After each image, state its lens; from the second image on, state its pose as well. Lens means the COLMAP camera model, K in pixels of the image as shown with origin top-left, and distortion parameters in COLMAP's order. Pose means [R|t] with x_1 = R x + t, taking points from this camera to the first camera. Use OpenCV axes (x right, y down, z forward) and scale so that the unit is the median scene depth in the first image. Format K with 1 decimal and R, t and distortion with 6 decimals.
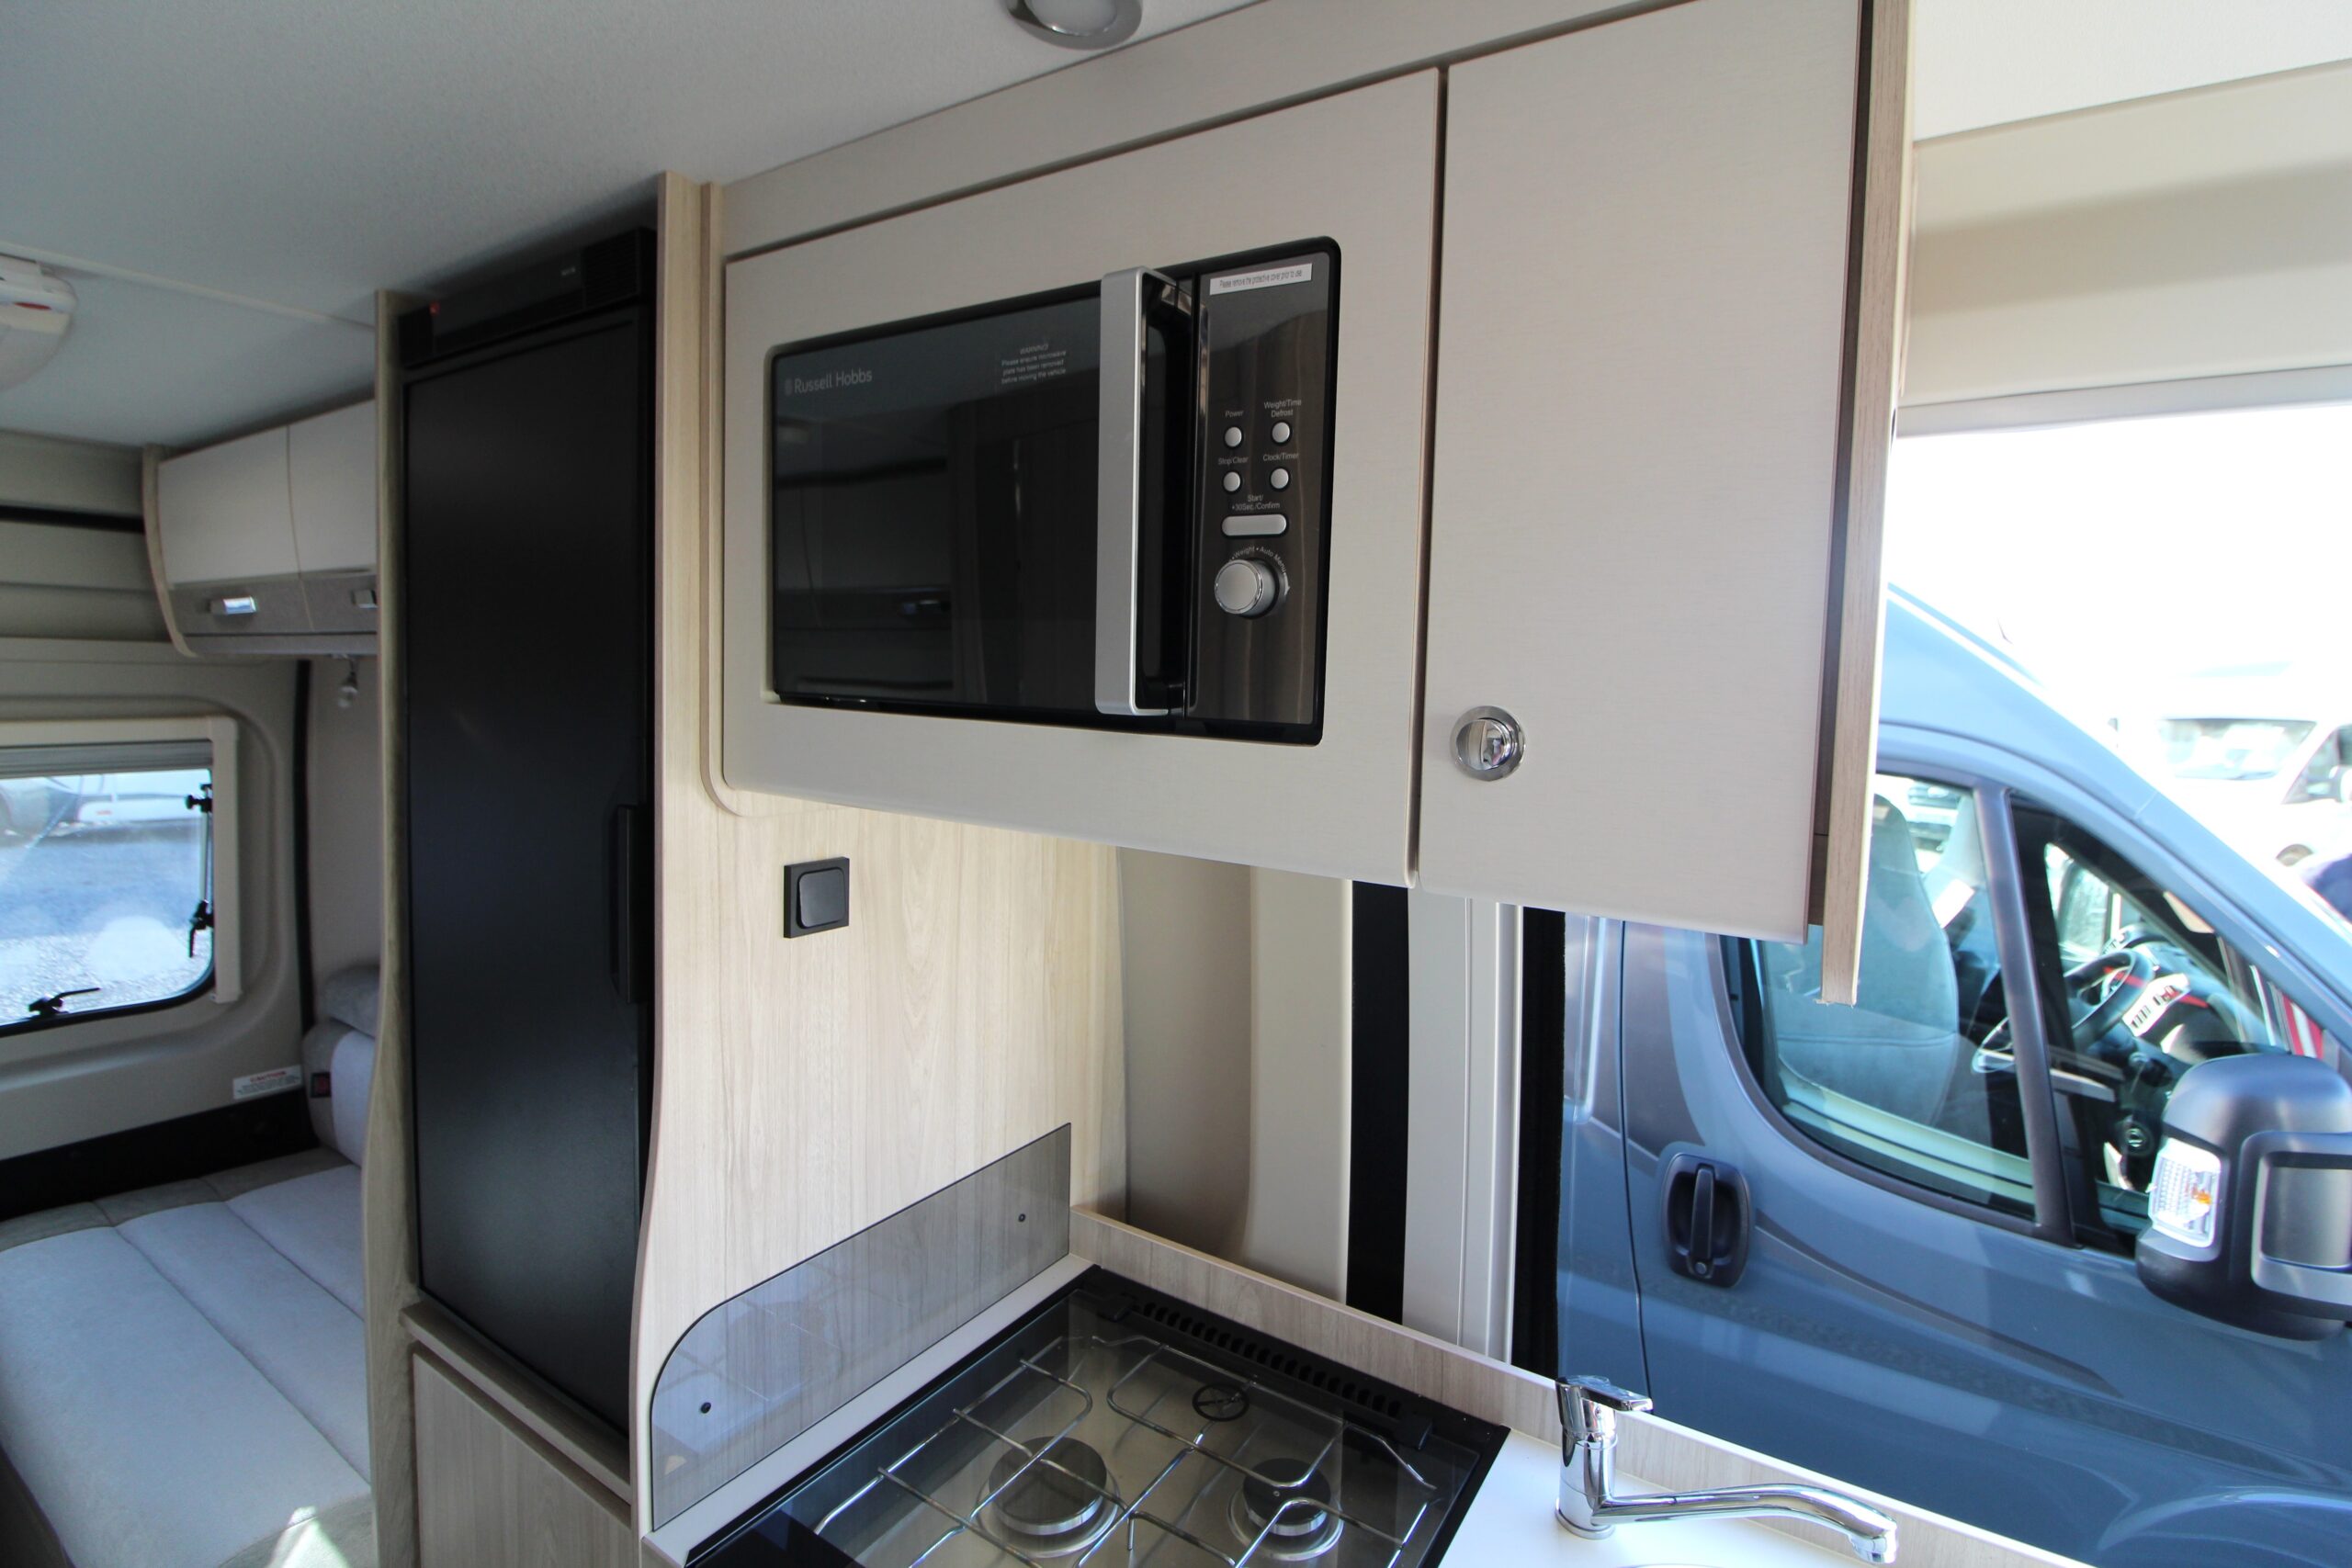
lens RADIAL K [[1095.6, 0, 1232.0], [0, 1095.6, 739.7], [0, 0, 1]] dist [-0.007294, -0.007607]
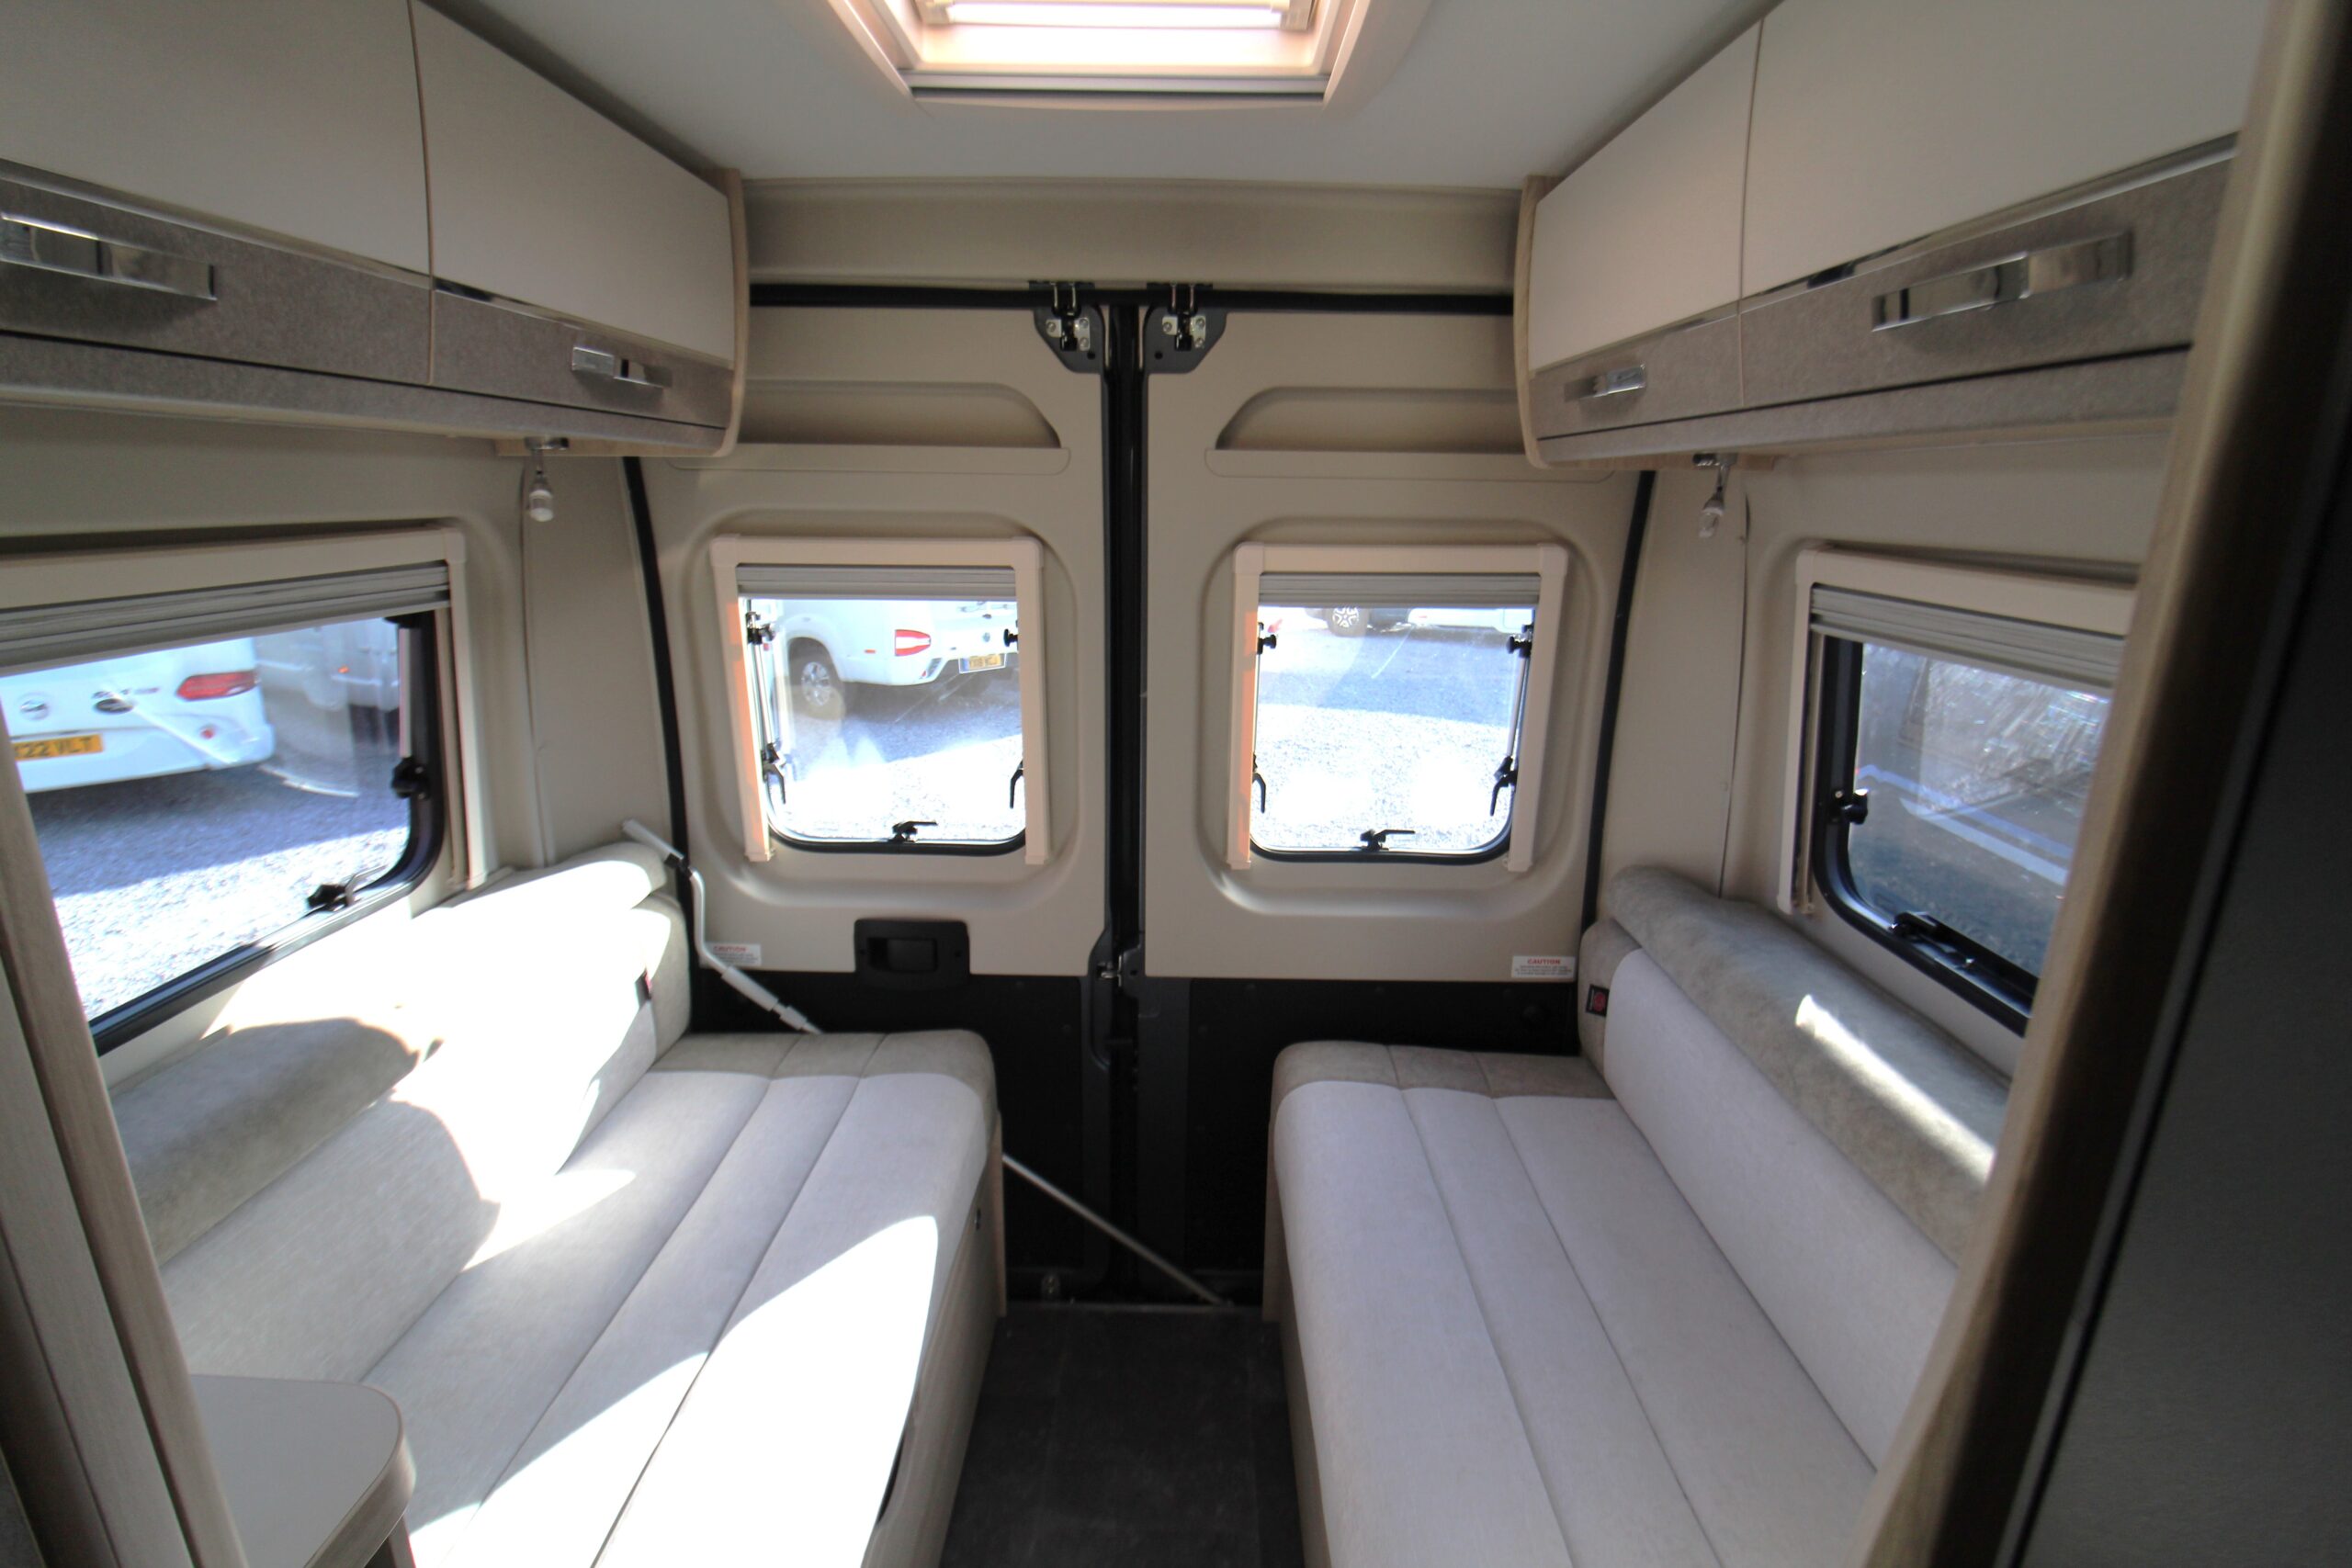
lens RADIAL K [[1095.6, 0, 1172.0], [0, 1095.6, 806.5], [0, 0, 1]] dist [-0.007294, -0.007607]
pose [[0.513655, 0.218236, -0.829778, -0.381568], [-0.040470, 0.972197, 0.230642, -0.009769], [0.857042, -0.084889, 0.508206, 0.337778]]
